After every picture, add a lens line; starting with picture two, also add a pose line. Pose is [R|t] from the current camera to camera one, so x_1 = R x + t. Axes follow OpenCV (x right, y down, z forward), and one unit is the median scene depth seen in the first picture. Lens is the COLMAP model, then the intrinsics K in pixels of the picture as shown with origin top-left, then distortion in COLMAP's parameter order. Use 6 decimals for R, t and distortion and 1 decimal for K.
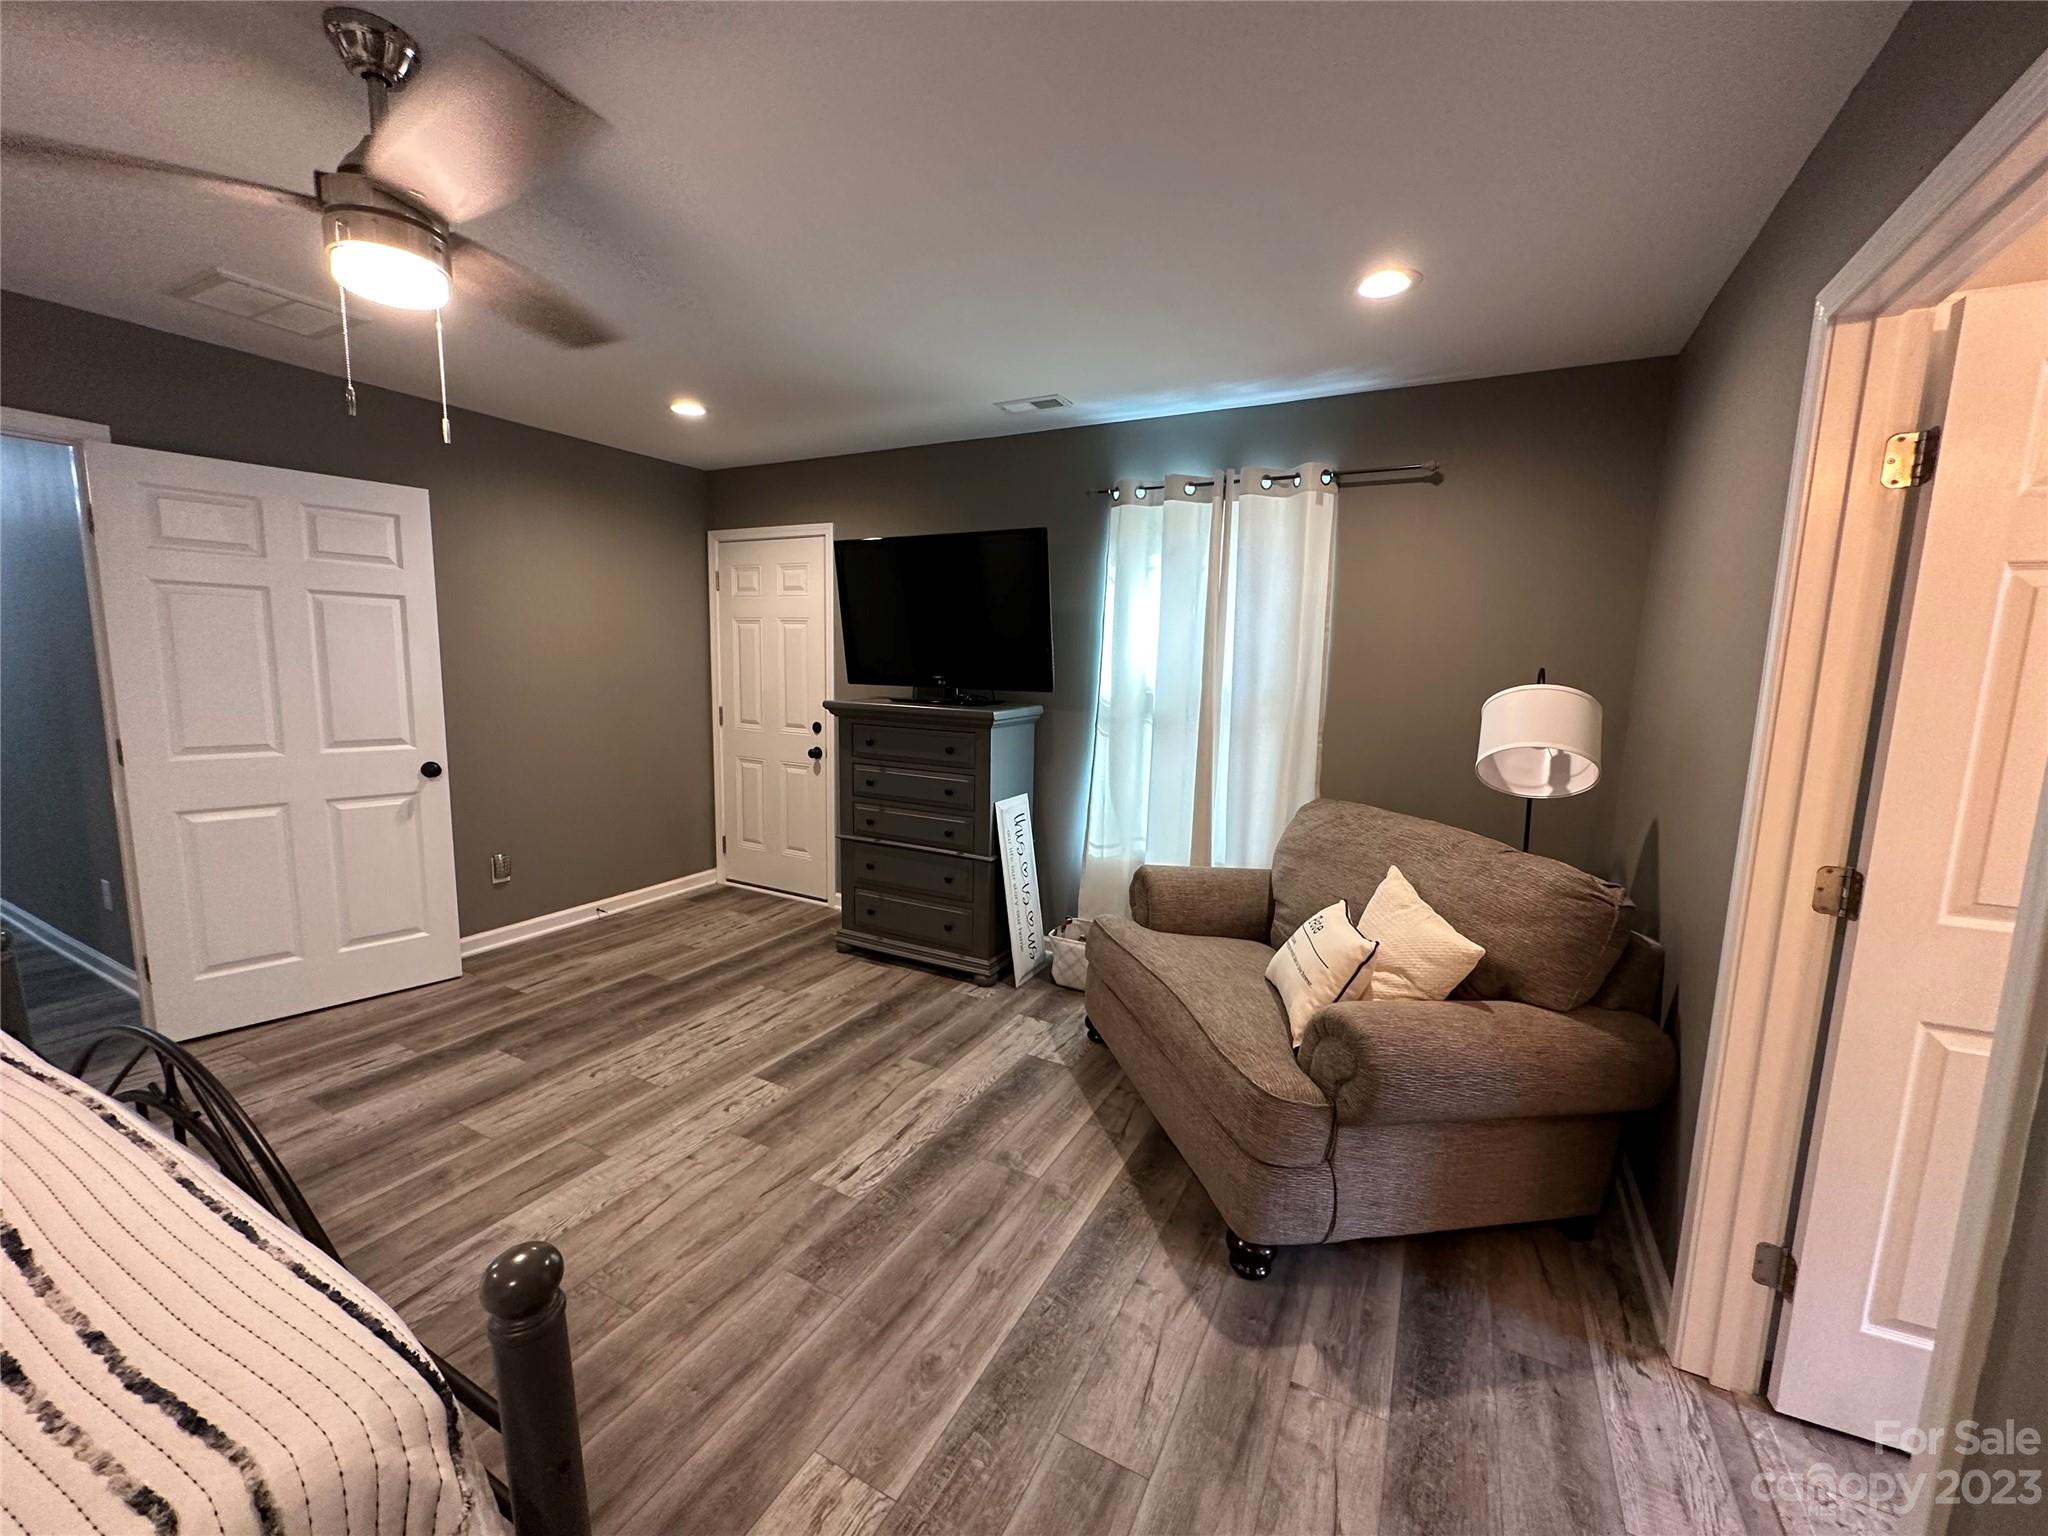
lens RADIAL K [[813.8, 0, 1016.4], [0, 813.8, 773.2], [0, 0, 1]] dist [-0.002535, 0.000497]
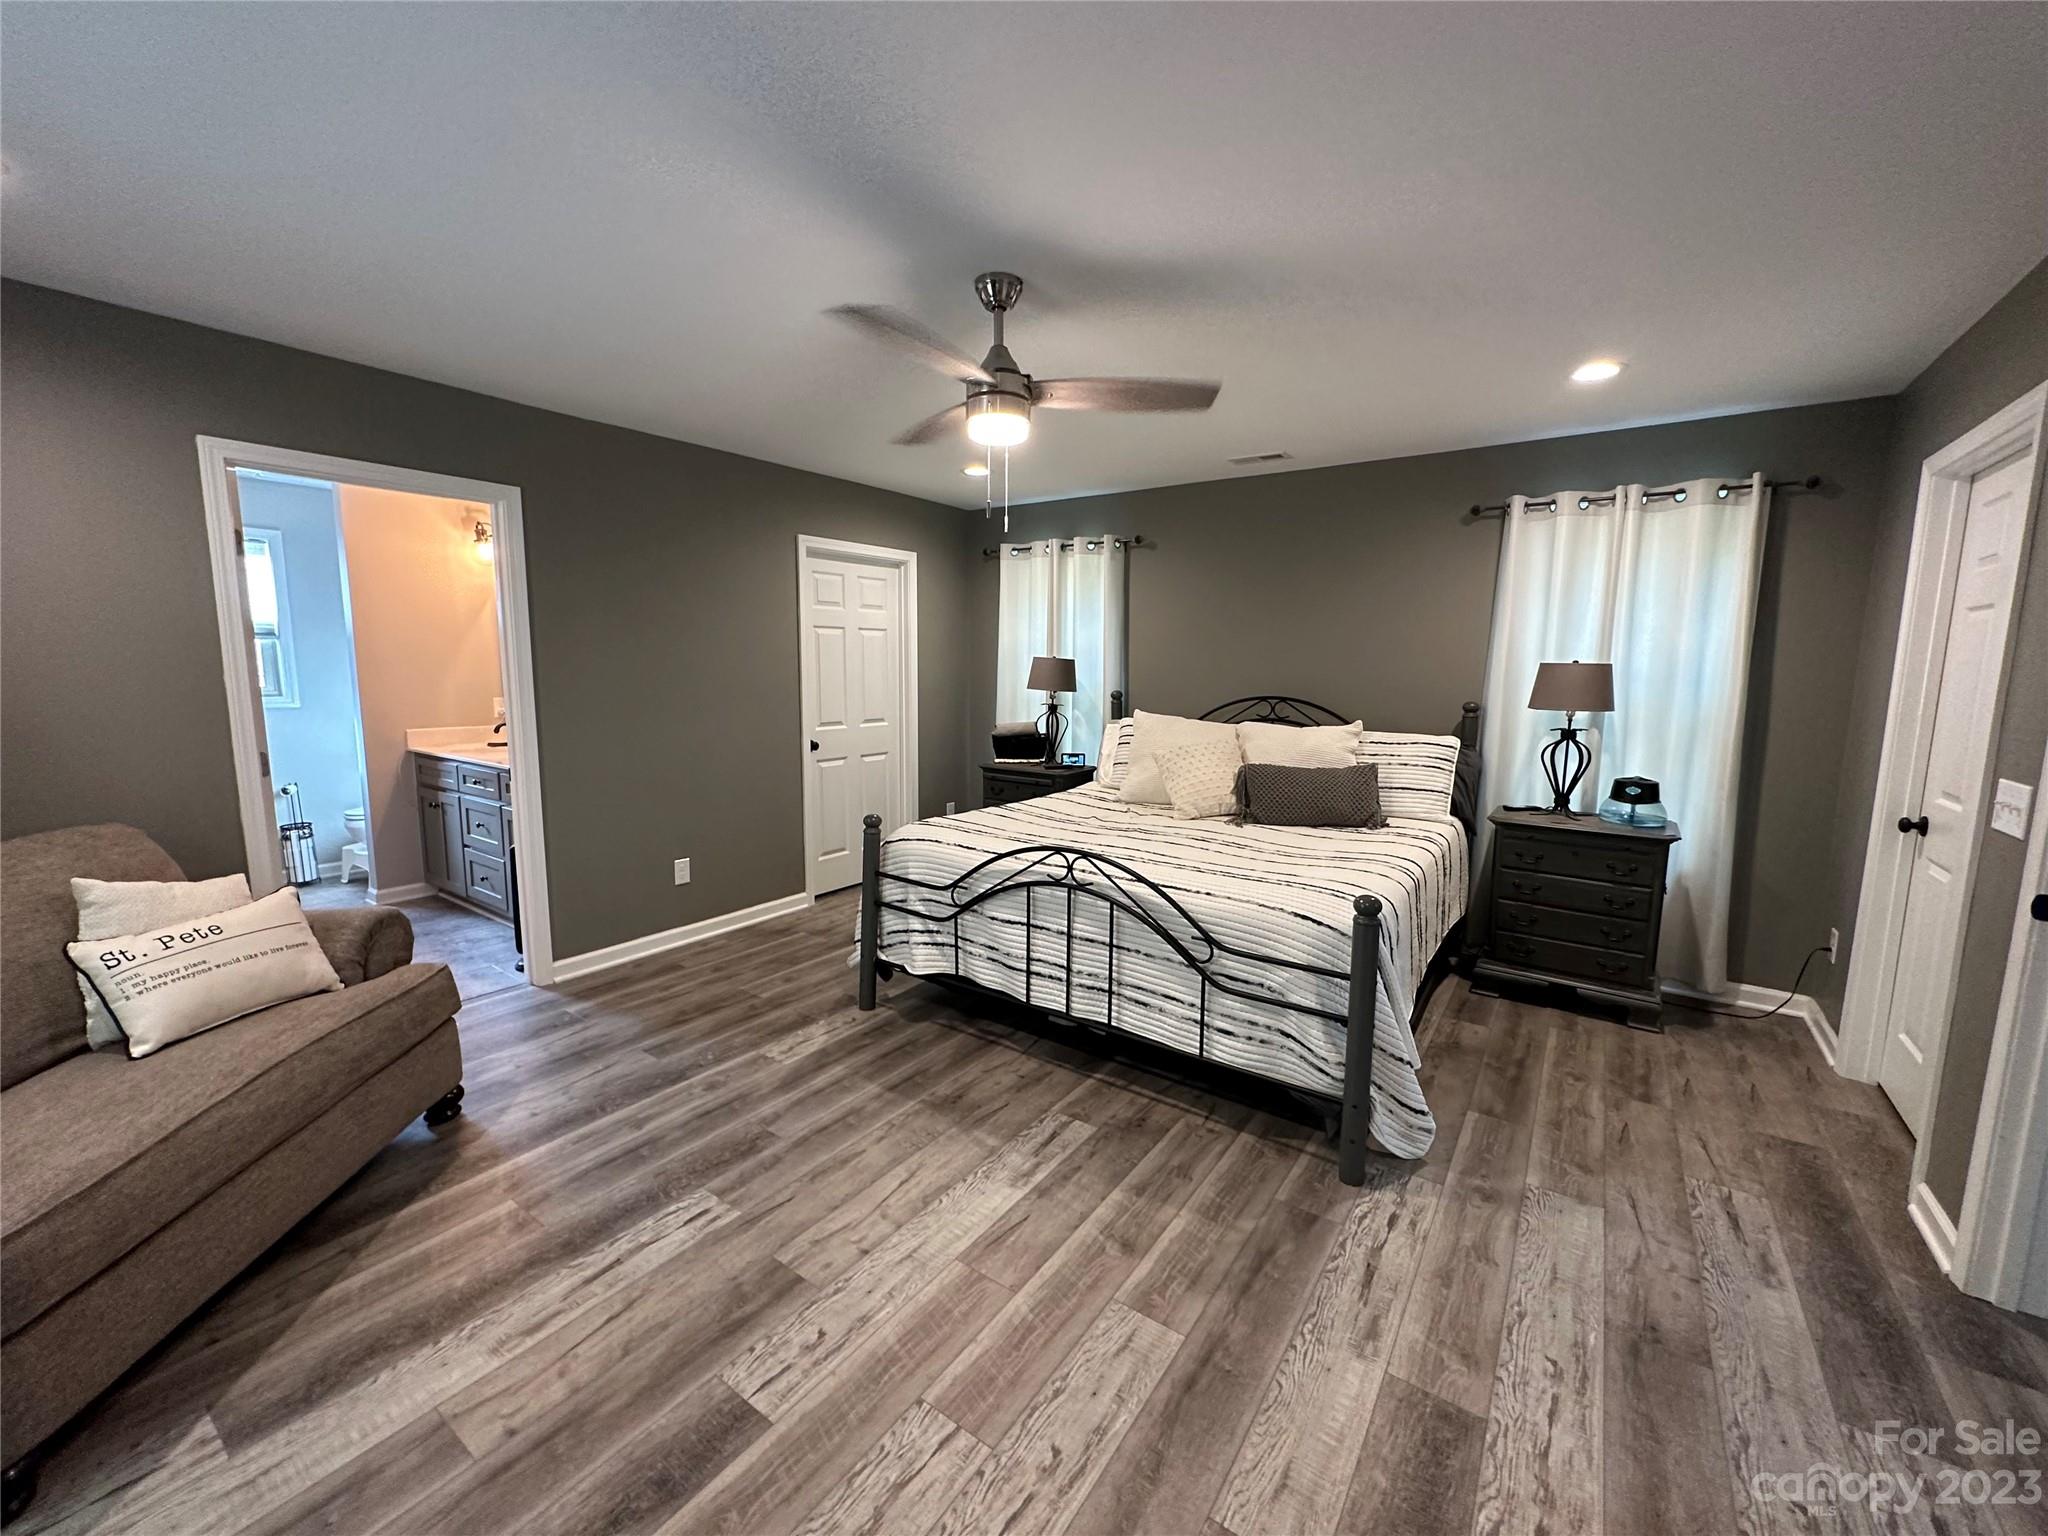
lens RADIAL K [[813.8, 0, 1017.9], [0, 813.8, 762.0], [0, 0, 1]] dist [-0.002535, 0.000497]
pose [[-0.991431, -0.050961, 0.120281, -0.659933], [-0.017801, 0.964882, 0.262078, -0.263481], [-0.129413, 0.257692, -0.957521, 1.725072]]
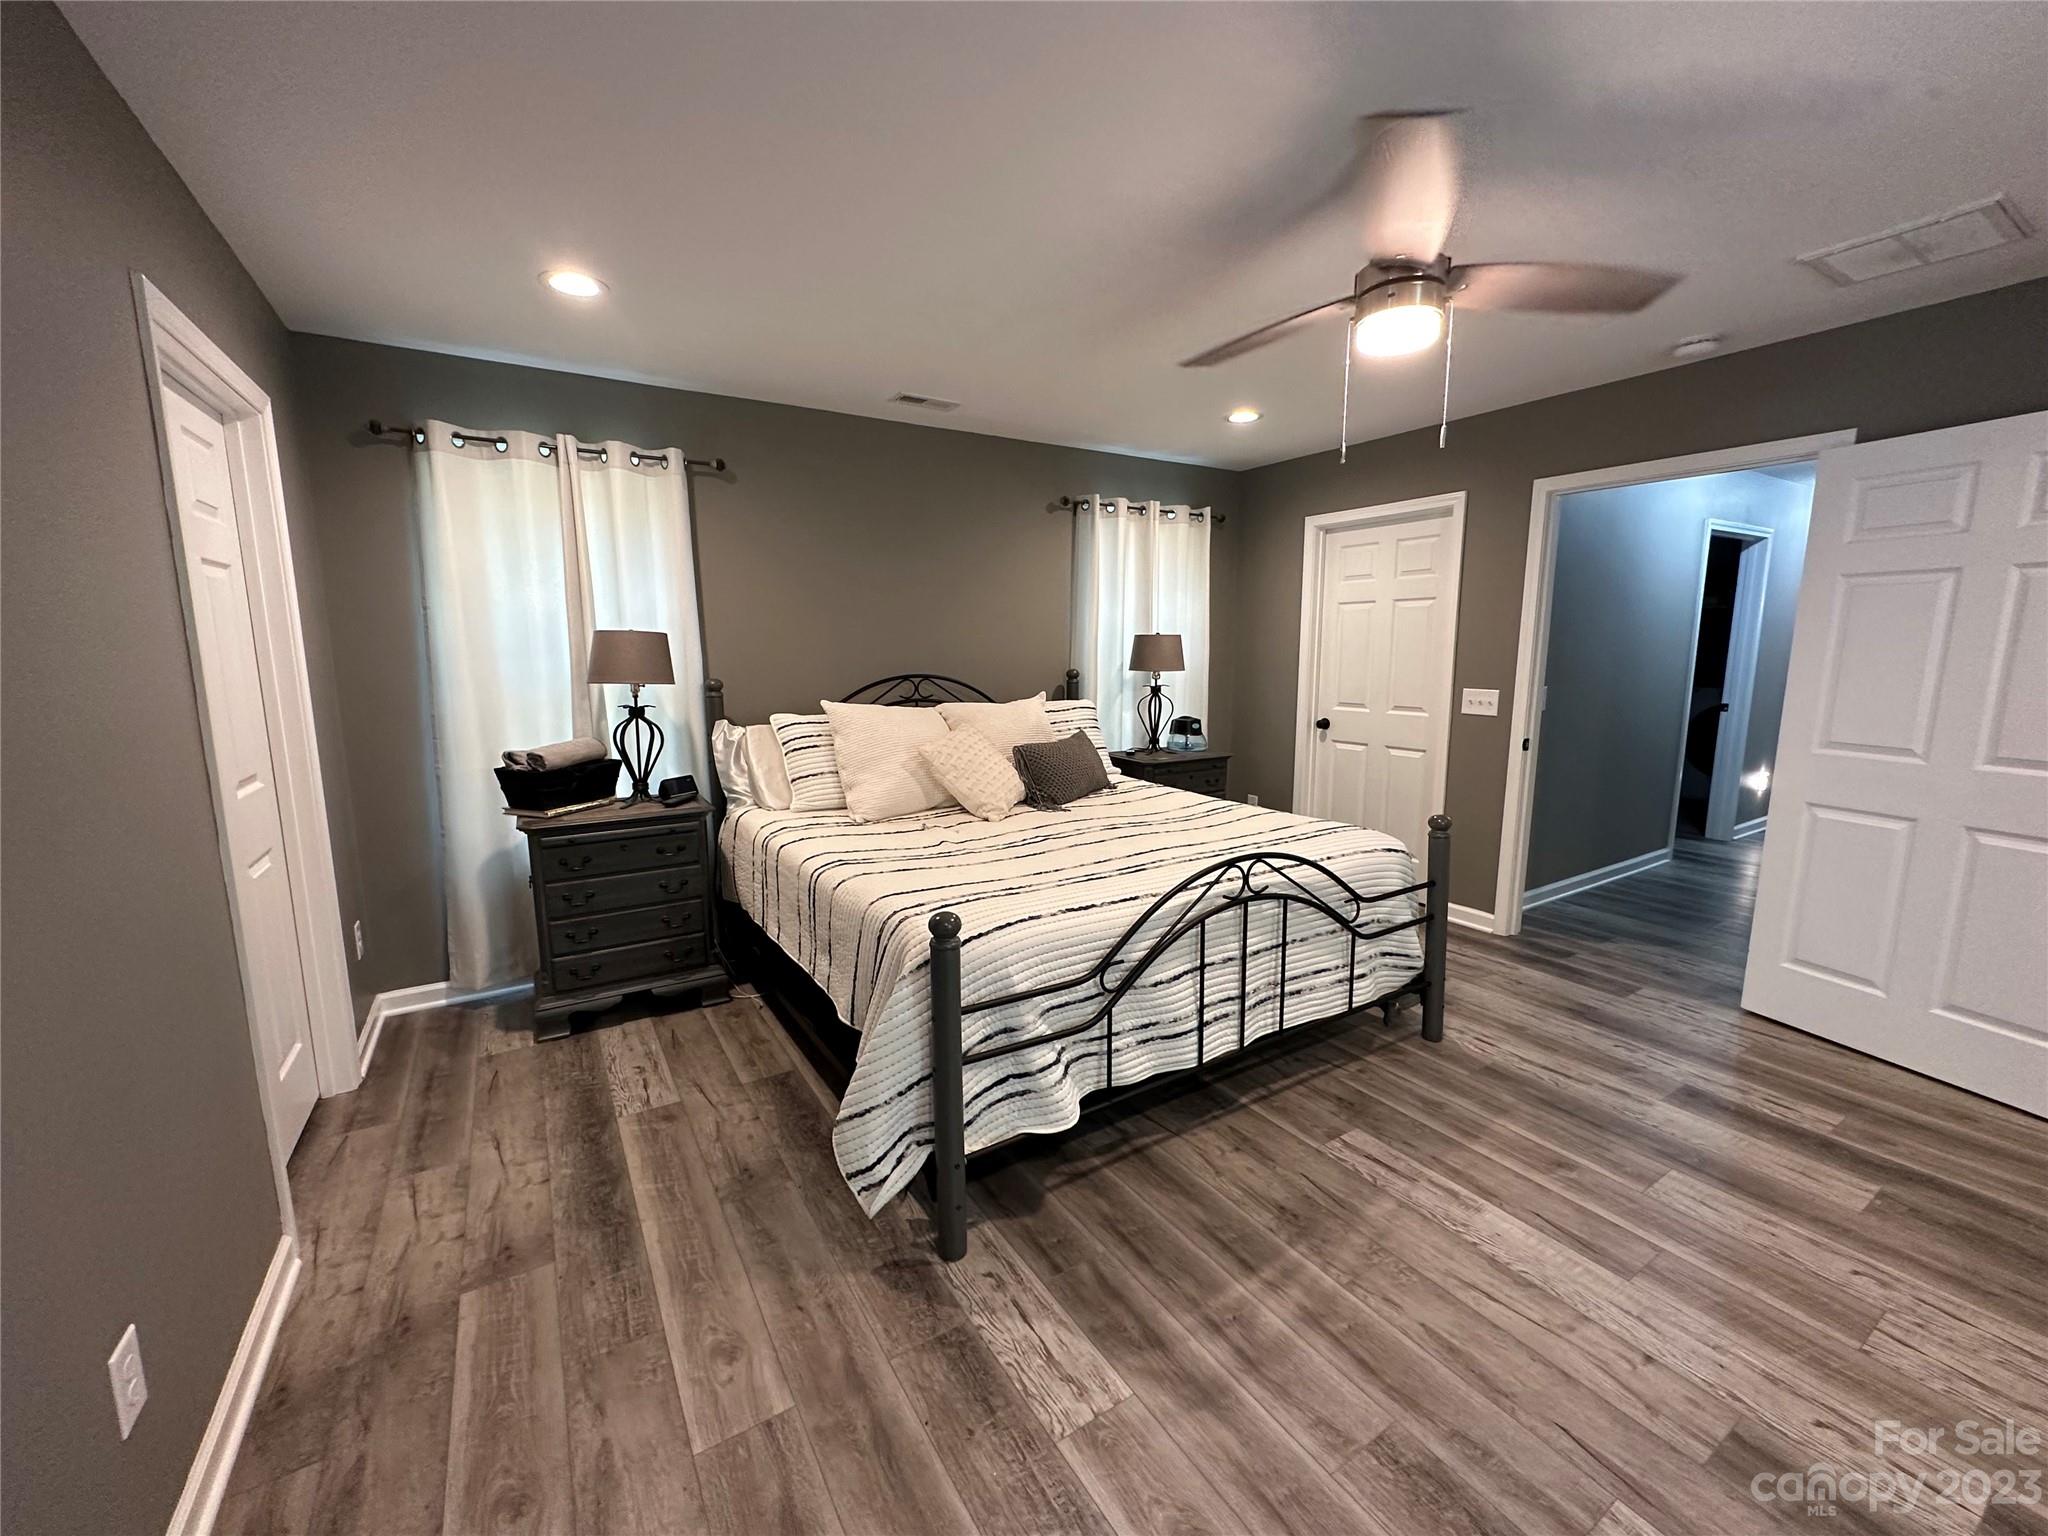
lens RADIAL K [[813.8, 0, 1028.6], [0, 813.8, 771.3], [0, 0, 1]] dist [-0.002535, 0.000497]
pose [[-0.495396, 0.111002, -0.861546, 0.414187], [-0.125814, 0.972175, 0.197600, -0.086936], [0.859508, 0.206285, -0.467646, 0.792529]]
